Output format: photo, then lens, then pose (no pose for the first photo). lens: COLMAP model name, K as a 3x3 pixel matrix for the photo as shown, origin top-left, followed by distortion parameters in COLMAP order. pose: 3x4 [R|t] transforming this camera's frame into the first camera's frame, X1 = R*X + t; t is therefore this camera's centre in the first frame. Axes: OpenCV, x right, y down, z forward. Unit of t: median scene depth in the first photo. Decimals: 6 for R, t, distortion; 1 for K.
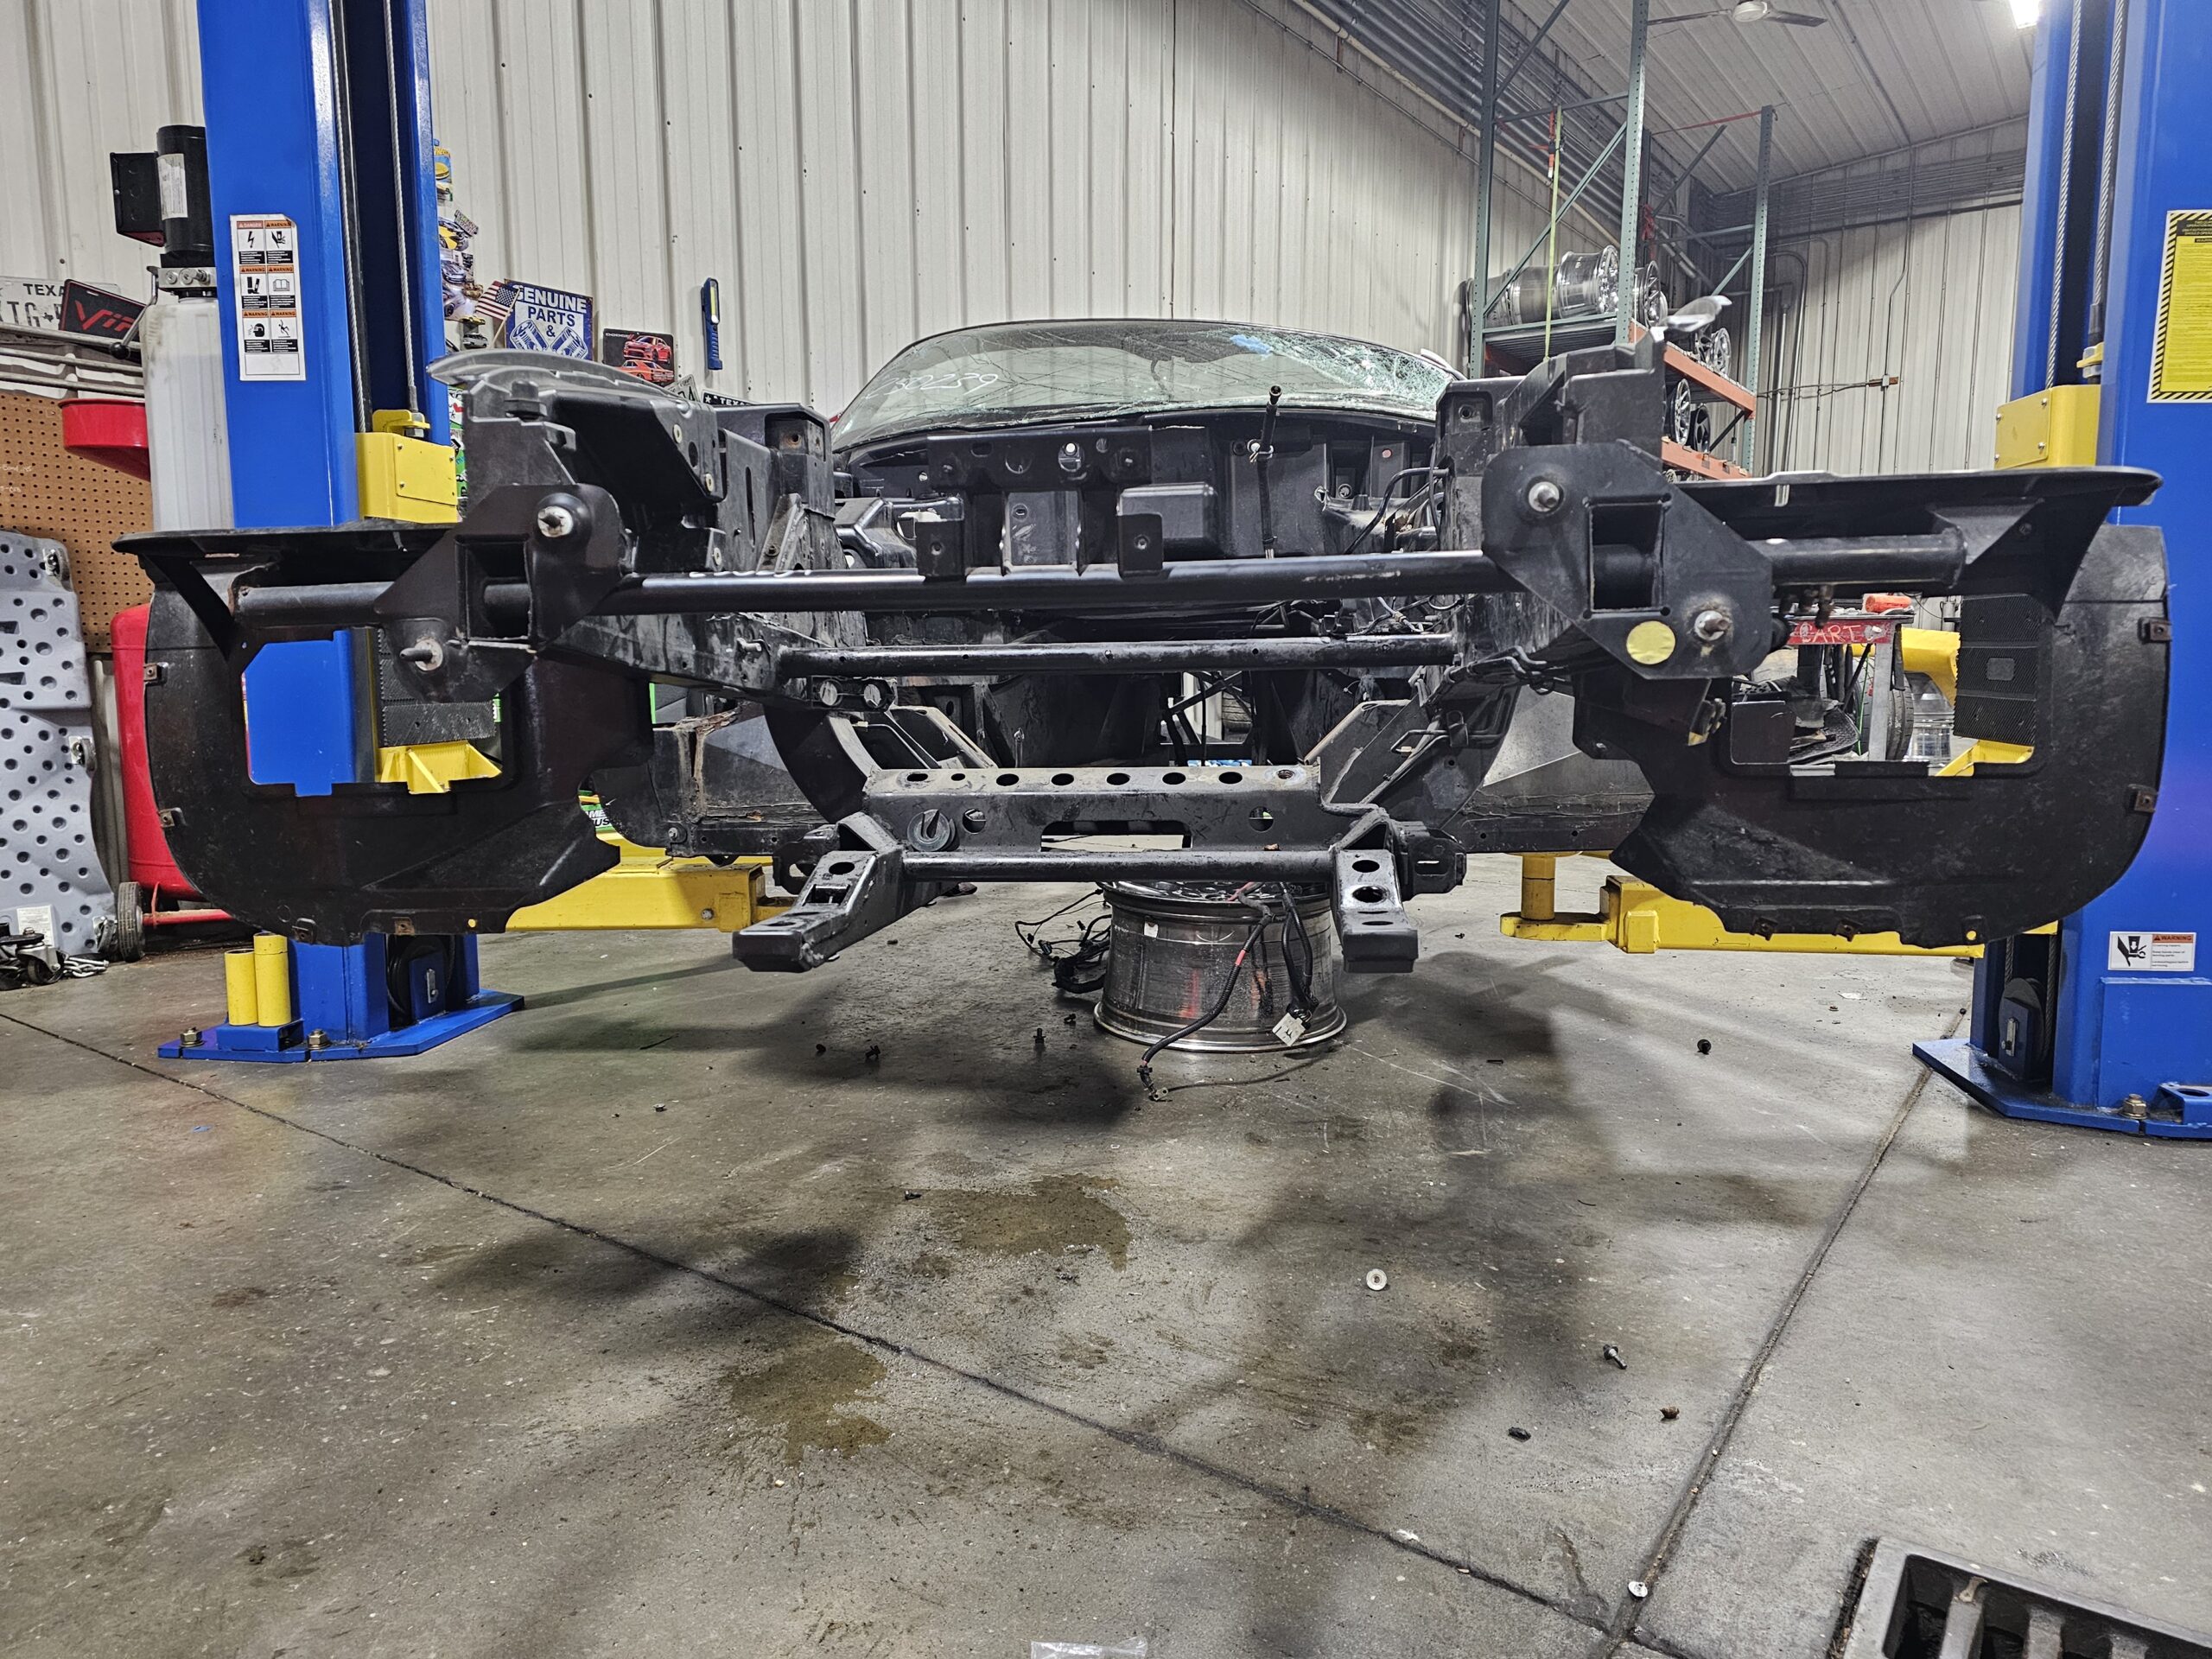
lens RADIAL K [[1473.0, 0, 1115.6], [0, 1473.0, 832.6], [0, 0, 1]] dist [0.061648, -0.048011]
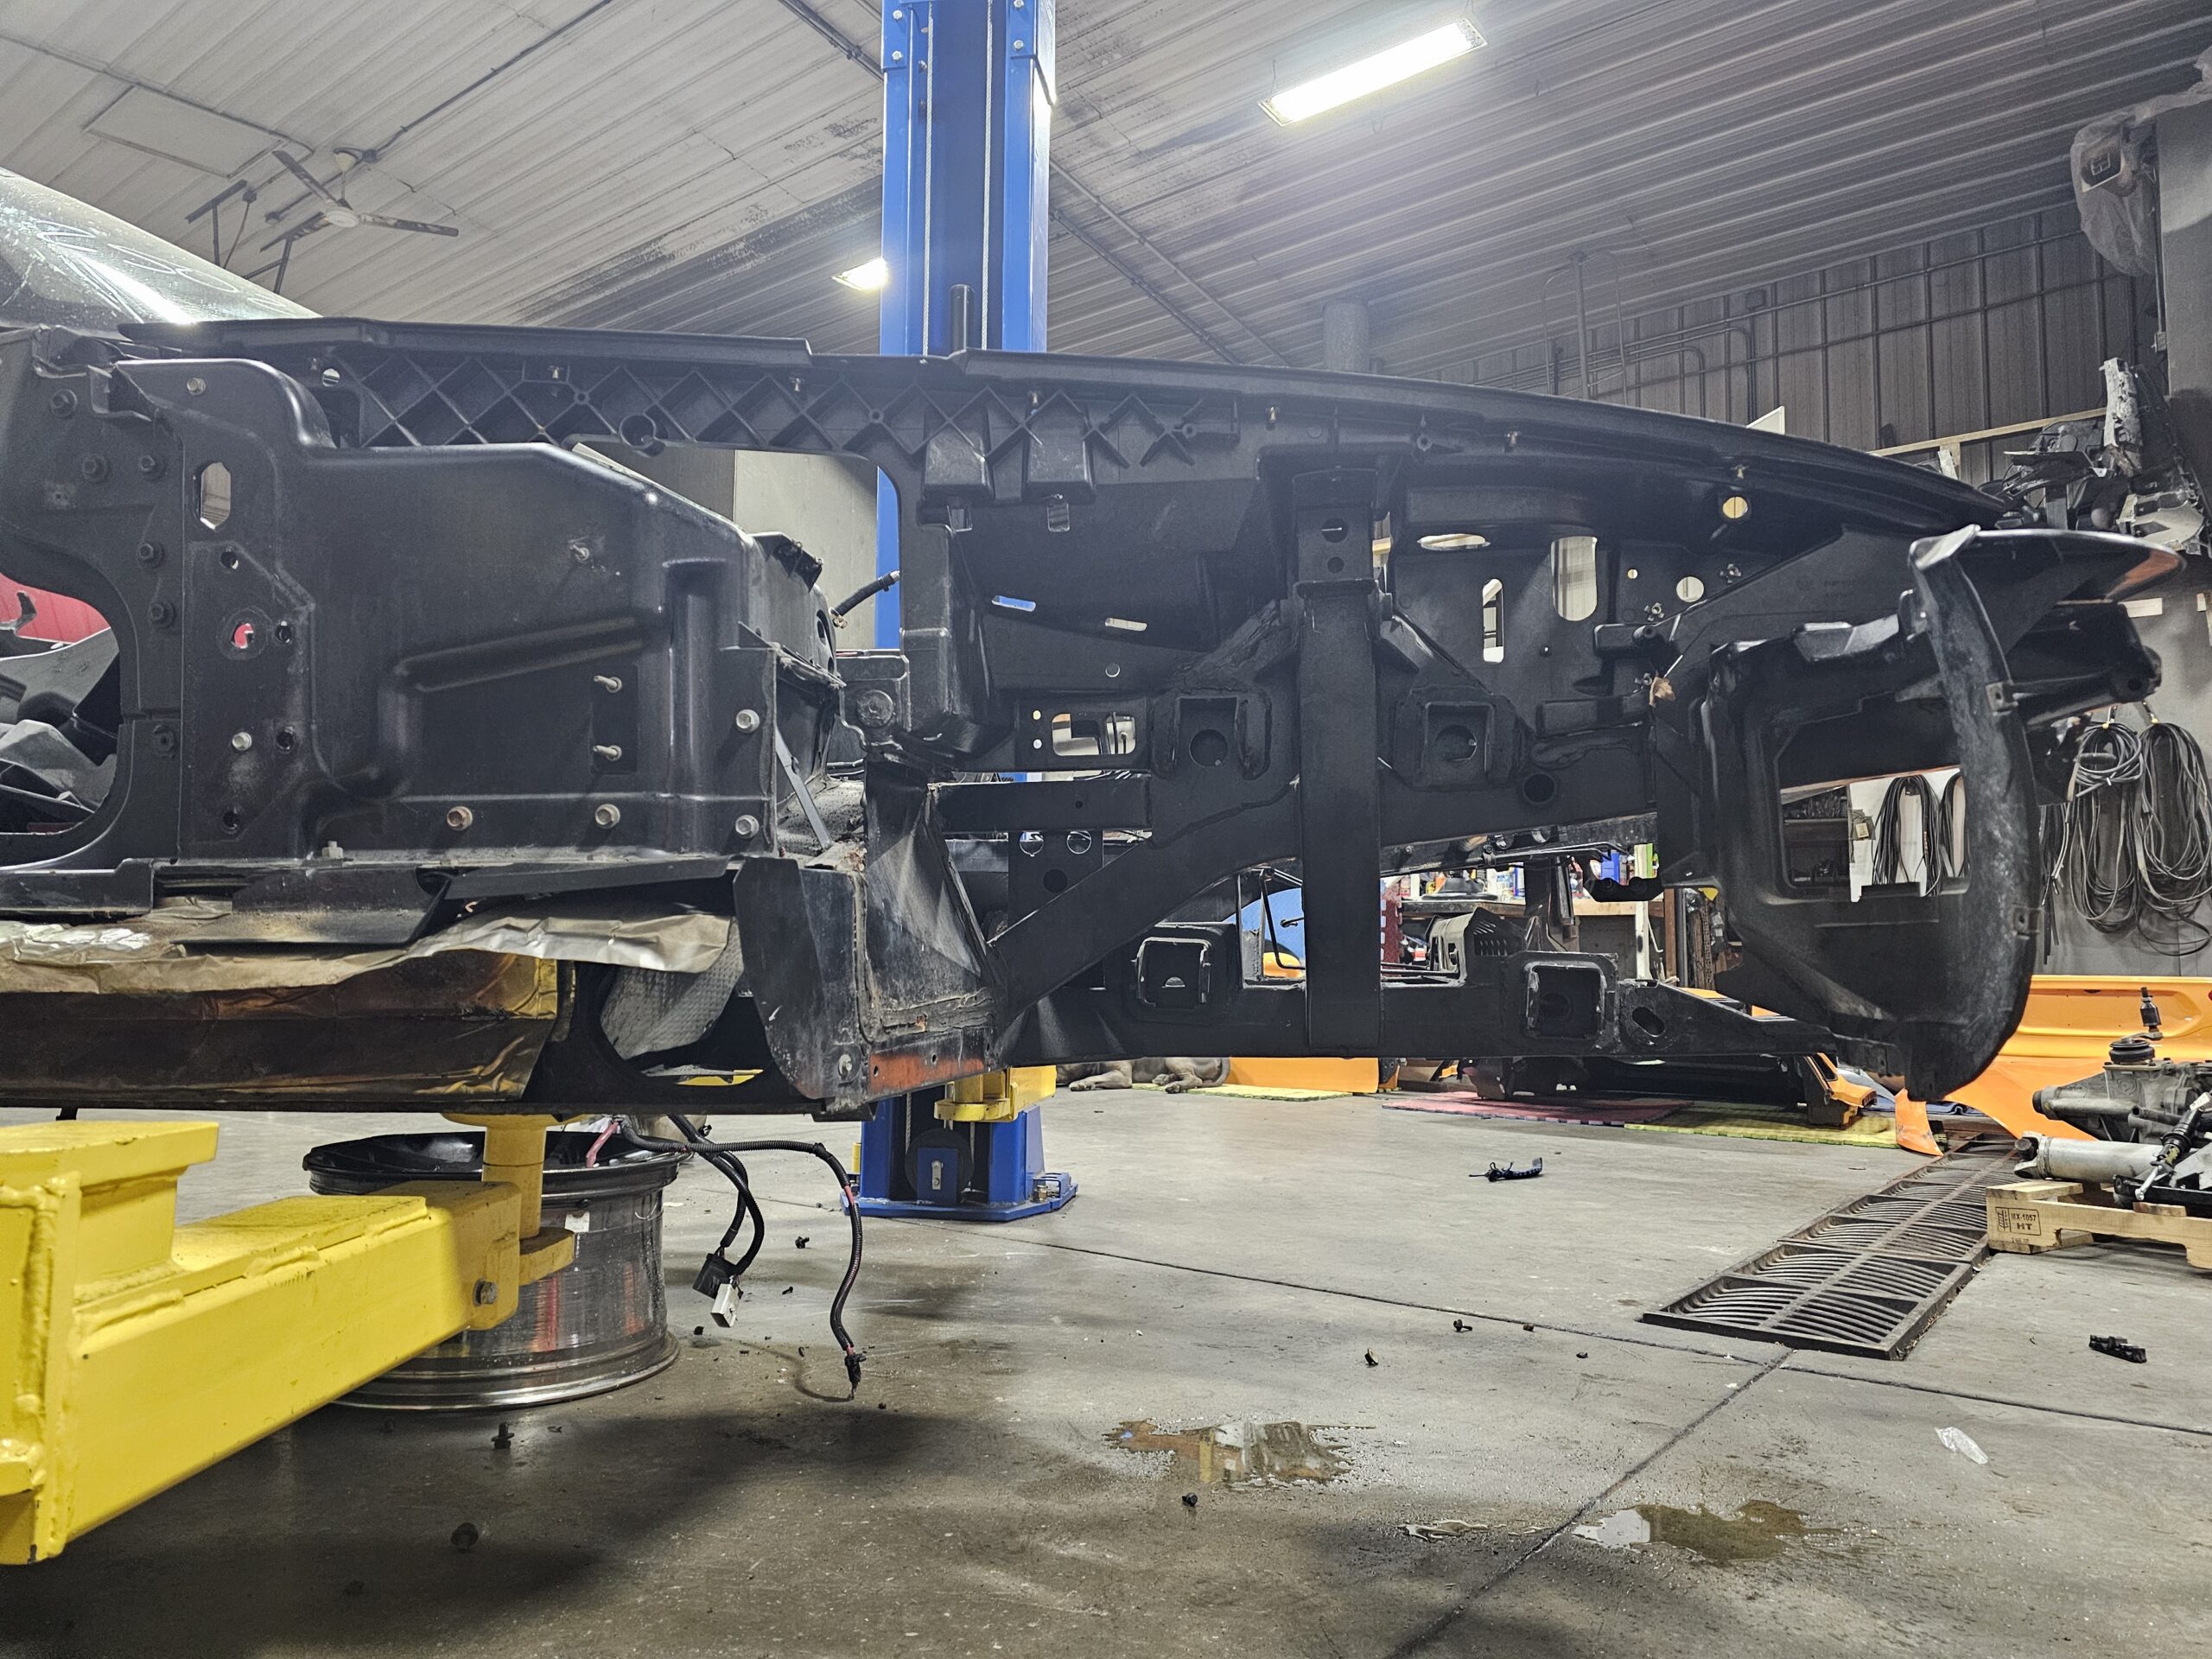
lens RADIAL K [[1473.0, 0, 1115.6], [0, 1473.0, 832.6], [0, 0, 1]] dist [0.061648, -0.048011]
pose [[0.026099, 0.098001, 0.994844, -0.884688], [0.116315, 0.988126, -0.100391, -0.018401], [-0.992869, 0.118335, 0.014390, 0.939433]]
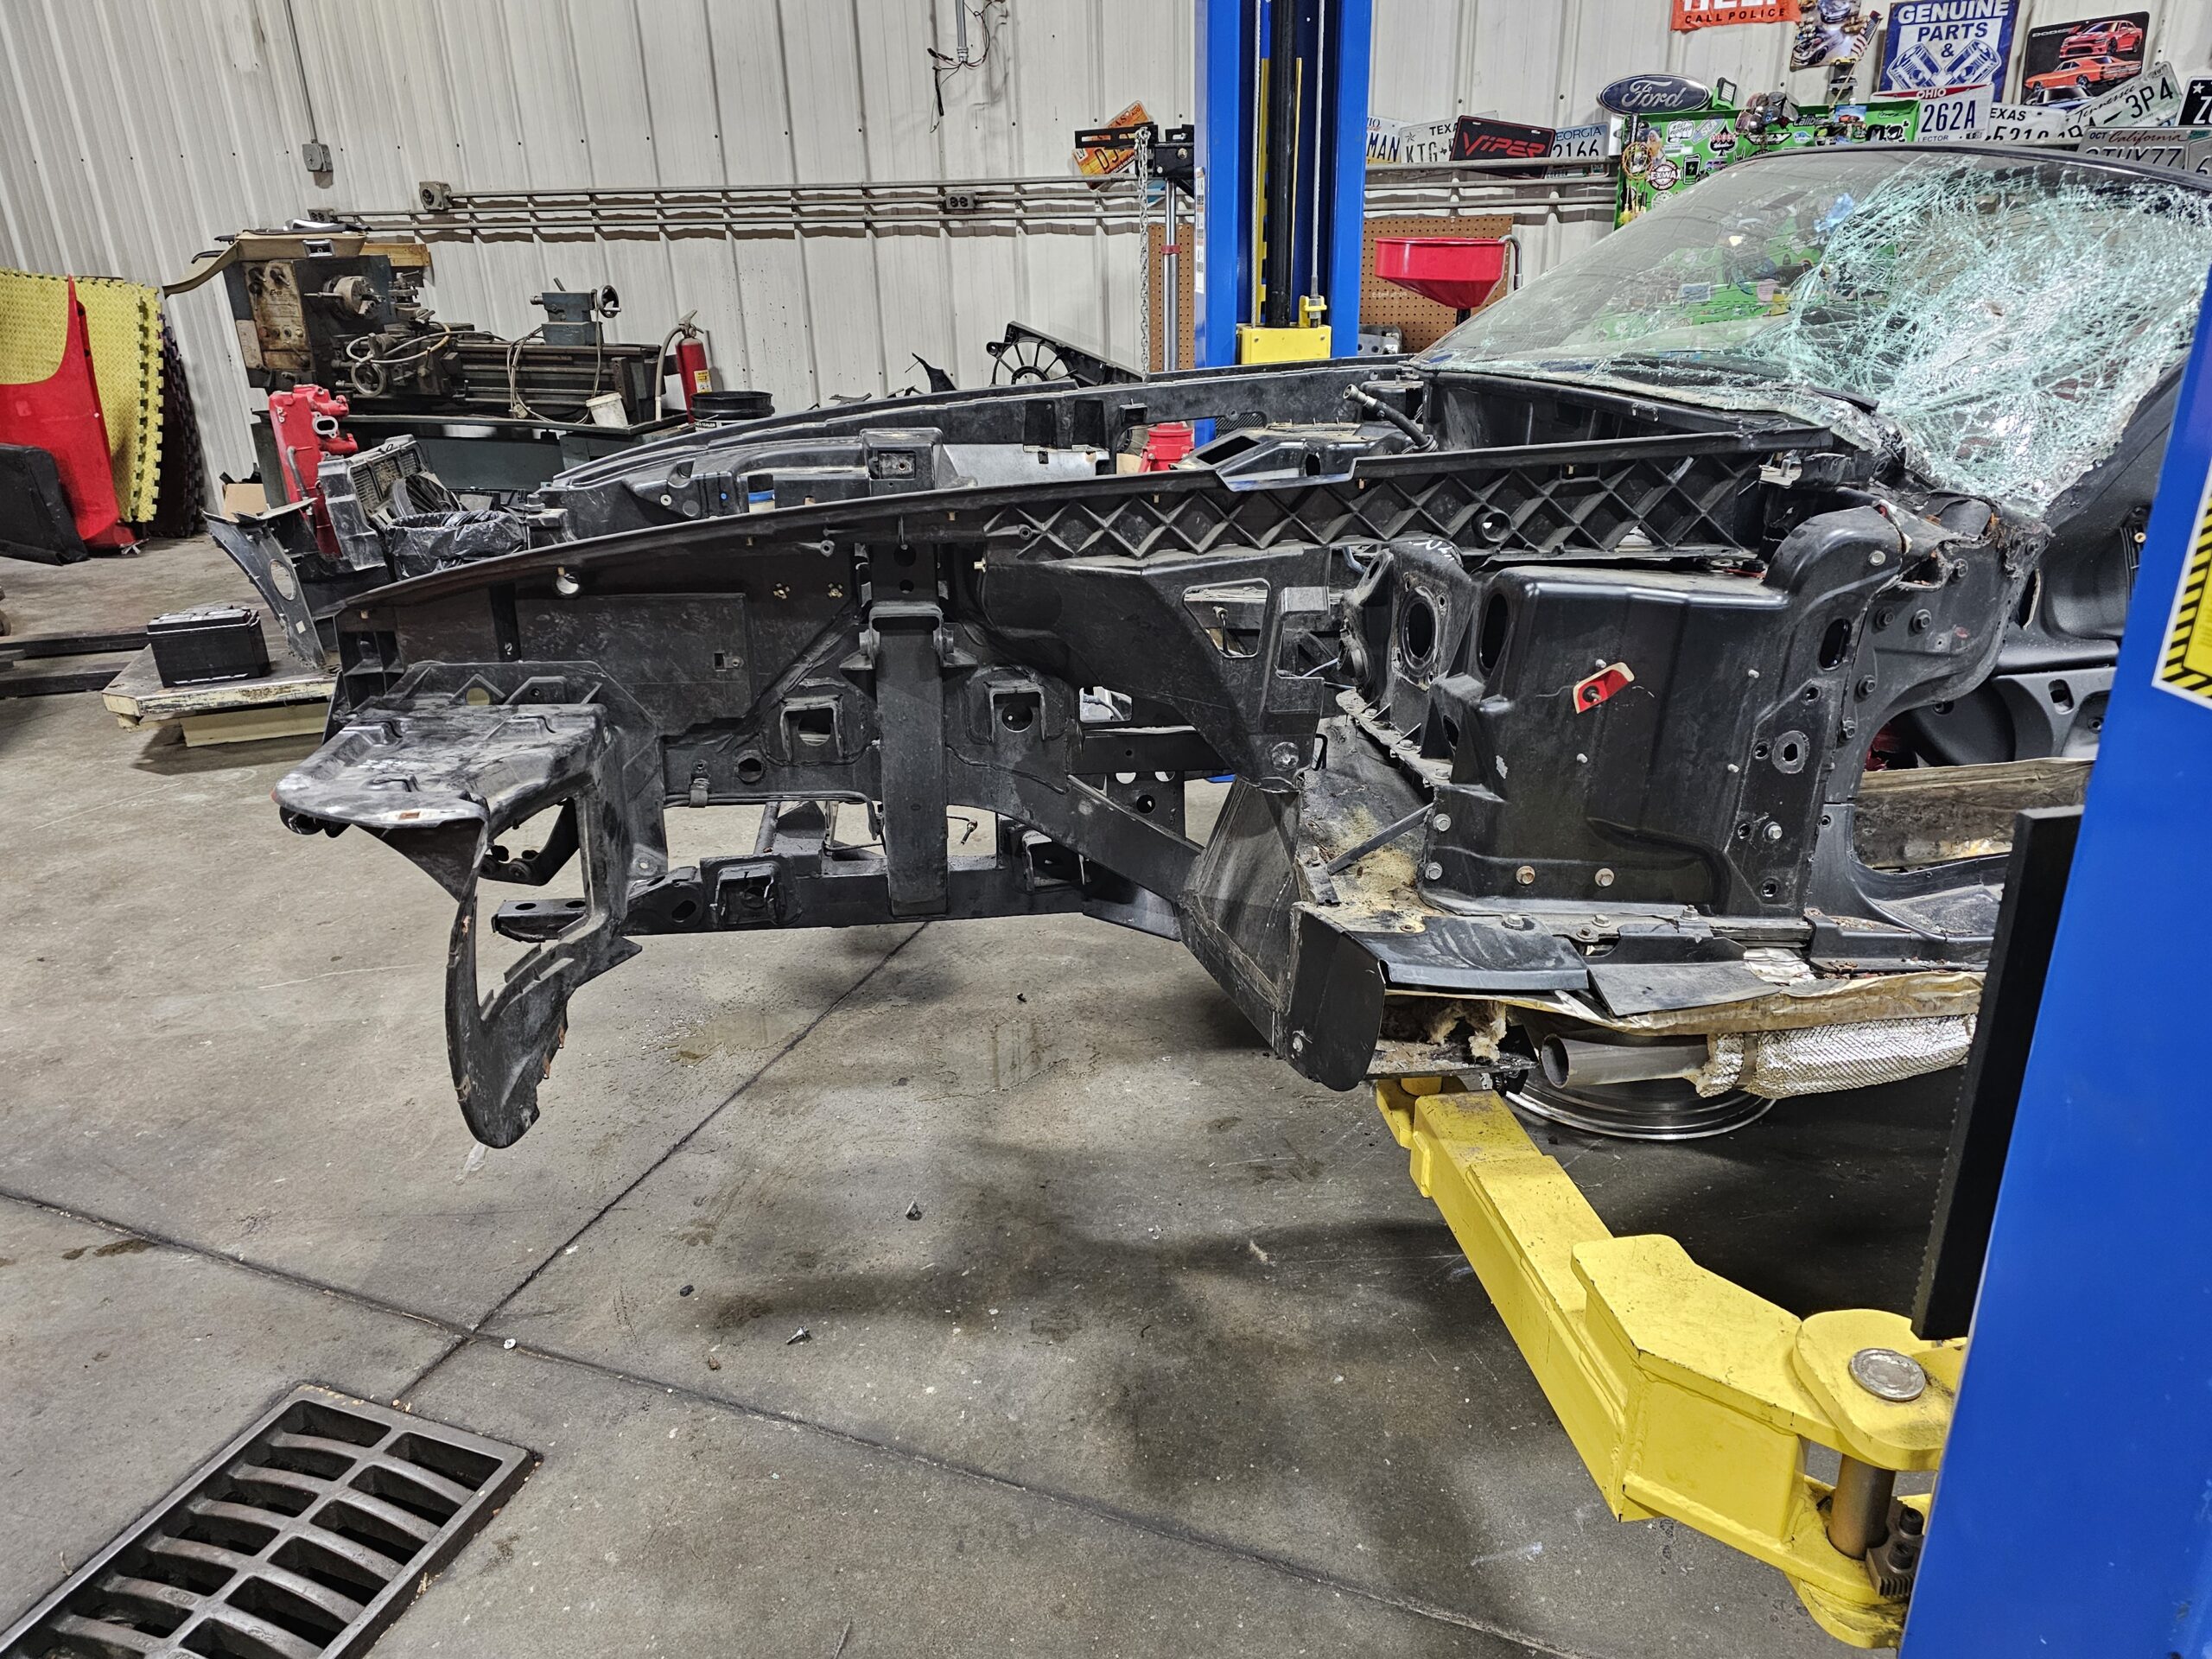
lens RADIAL K [[1480.7, 0, 1122.3], [0, 1480.7, 807.7], [0, 0, 1]] dist [0.057541, -0.034723]
pose [[0.240923, 0.349970, -0.905250, 1.022242], [-0.103374, 0.936671, 0.334605, -0.374362], [0.965023, 0.012965, 0.261844, 0.692358]]
